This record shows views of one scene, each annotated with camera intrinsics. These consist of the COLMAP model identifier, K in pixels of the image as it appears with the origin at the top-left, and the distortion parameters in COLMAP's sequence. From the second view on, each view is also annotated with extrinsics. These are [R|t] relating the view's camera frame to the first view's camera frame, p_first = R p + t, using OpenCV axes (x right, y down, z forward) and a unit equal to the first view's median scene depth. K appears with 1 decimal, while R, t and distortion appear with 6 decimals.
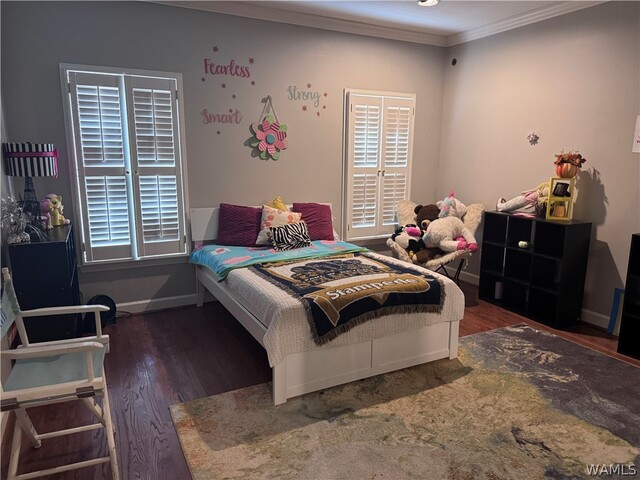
lens RADIAL K [[455.1, 0, 323.0], [0, 455.1, 242.6], [0, 0, 1]] dist [0.035589, -0.057788]
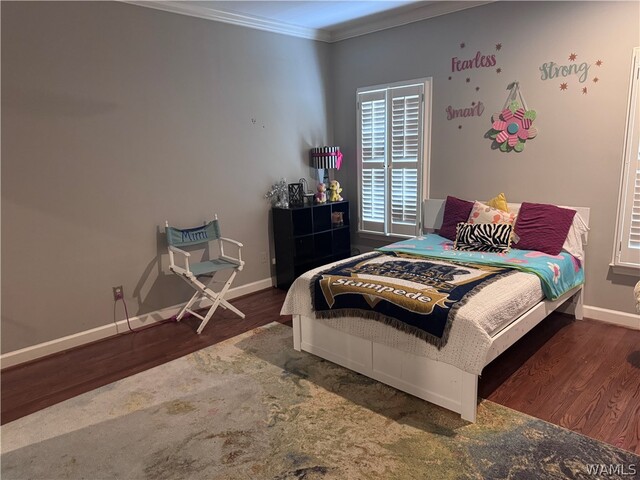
lens RADIAL K [[455.1, 0, 318.8], [0, 455.1, 244.6], [0, 0, 1]] dist [0.035589, -0.057788]
pose [[0.303037, 0.174441, -0.936877, 0.749010], [-0.140836, 0.980507, 0.137011, -0.086083], [0.942514, 0.090427, 0.321698, 0.432195]]
